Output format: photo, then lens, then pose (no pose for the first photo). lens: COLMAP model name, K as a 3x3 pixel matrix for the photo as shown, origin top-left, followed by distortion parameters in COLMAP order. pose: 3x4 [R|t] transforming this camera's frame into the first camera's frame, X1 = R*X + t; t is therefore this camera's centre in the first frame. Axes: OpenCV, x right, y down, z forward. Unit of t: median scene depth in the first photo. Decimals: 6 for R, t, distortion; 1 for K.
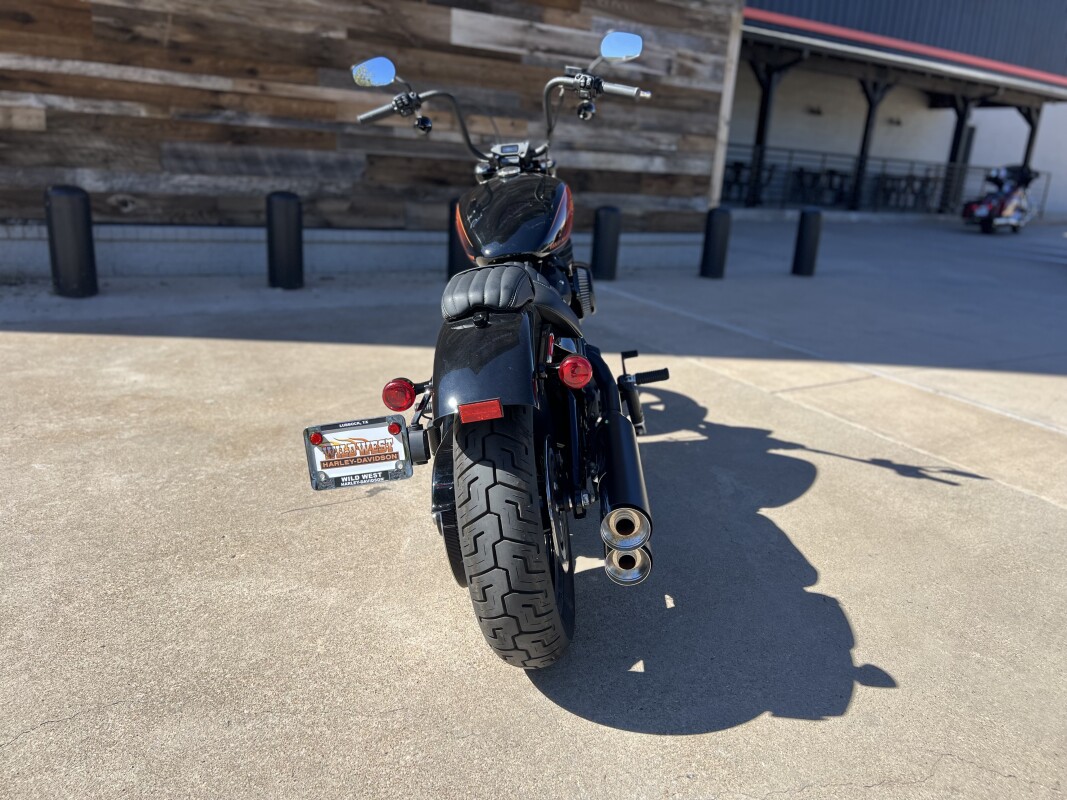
lens RADIAL K [[808.7, 0, 530.3], [0, 808.7, 401.9], [0, 0, 1]] dist [0.052034, -0.055850]
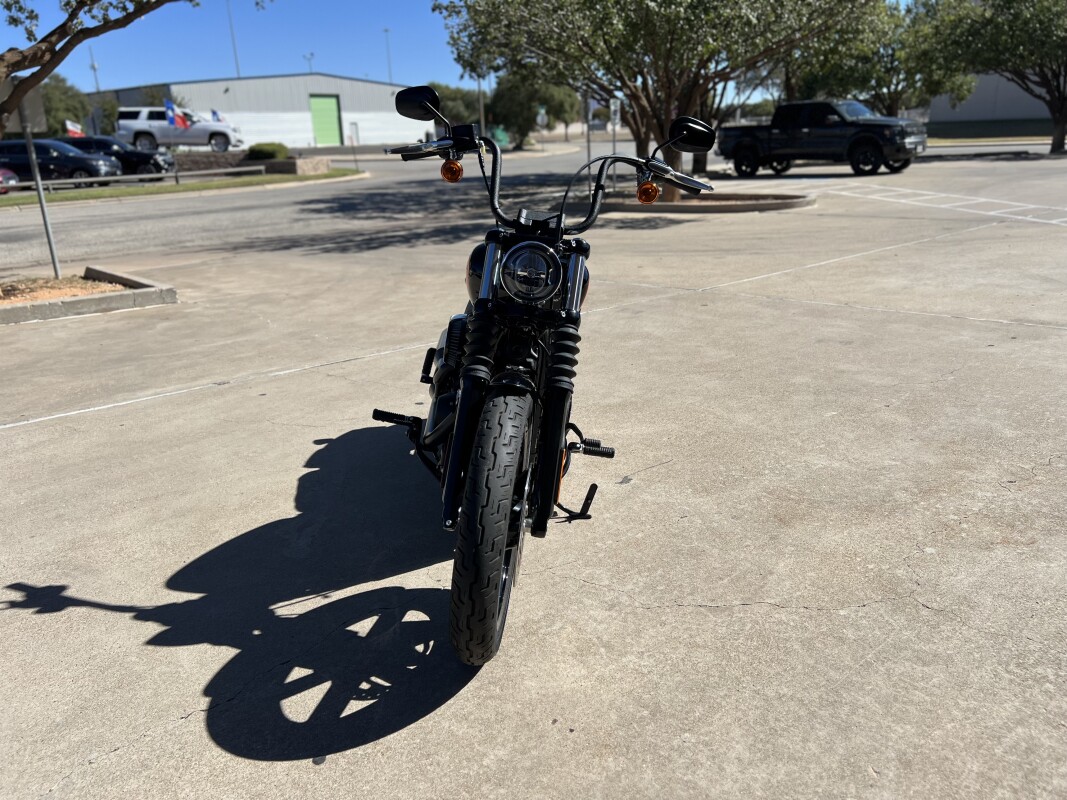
lens RADIAL K [[808.7, 0, 532.8], [0, 808.7, 400.4], [0, 0, 1]] dist [0.052034, -0.055850]
pose [[-0.994439, 0.001528, -0.105303, 0.037037], [-0.058592, 0.822826, 0.565265, -0.319204], [0.087510, 0.568292, -0.818161, 0.908148]]
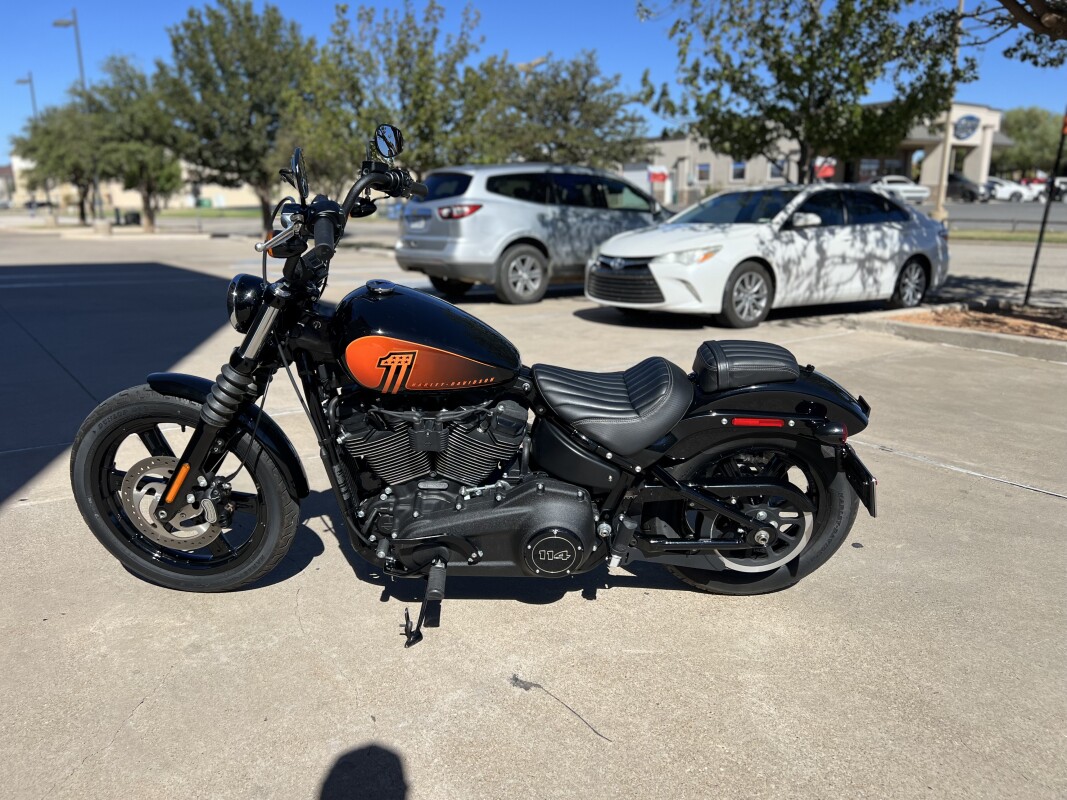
lens RADIAL K [[808.7, 0, 536.5], [0, 808.7, 405.0], [0, 0, 1]] dist [0.052034, -0.055850]
pose [[-0.079500, -0.308925, 0.947758, -0.416798], [0.292437, 0.901706, 0.318445, -0.189105], [-0.952975, 0.302476, 0.018656, 0.419162]]
